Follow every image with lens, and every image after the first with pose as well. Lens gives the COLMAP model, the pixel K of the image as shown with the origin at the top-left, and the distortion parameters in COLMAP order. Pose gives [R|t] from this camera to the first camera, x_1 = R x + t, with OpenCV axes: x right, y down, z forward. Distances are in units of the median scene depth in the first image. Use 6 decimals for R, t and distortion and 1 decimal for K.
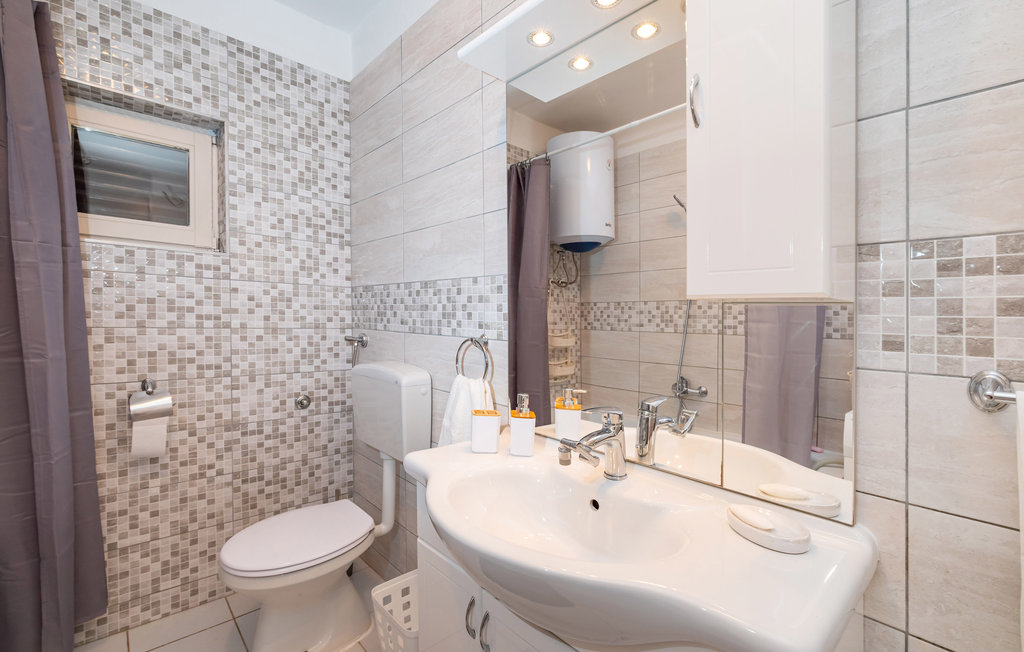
lens RADIAL K [[448.4, 0, 525.3], [0, 448.4, 337.0], [0, 0, 1]] dist [0.000096, 0.001484]
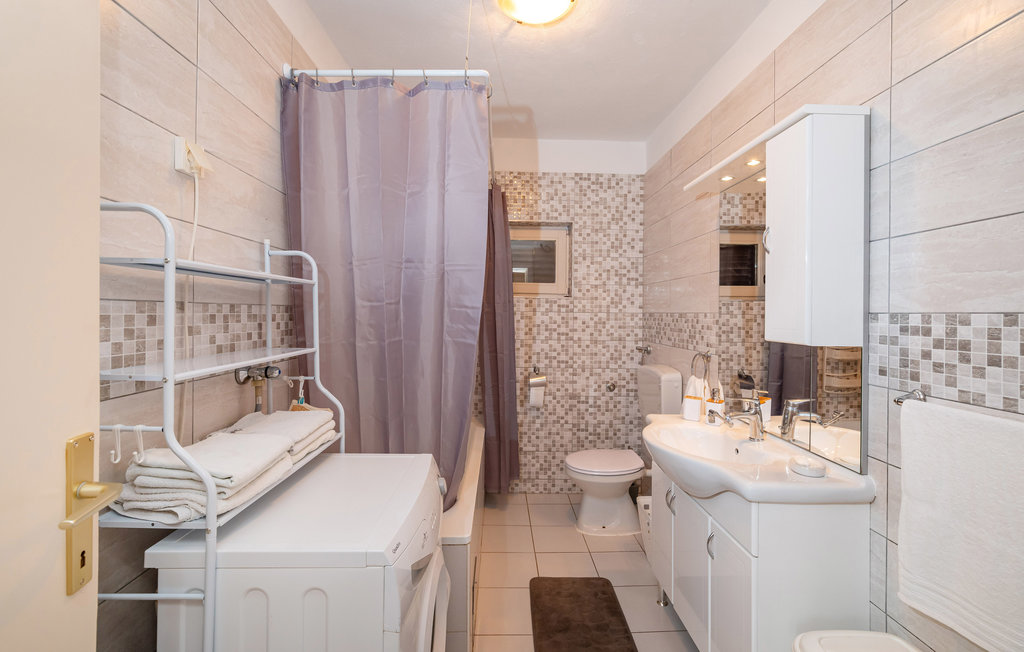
lens RADIAL K [[448.4, 0, 512.6], [0, 448.4, 328.8], [0, 0, 1]] dist [0.000096, 0.001484]
pose [[0.745237, 0.005927, -0.666774, 0.328544], [-0.020661, 0.999686, -0.014206, -0.034667], [0.666480, 0.024363, 0.745125, -0.455084]]
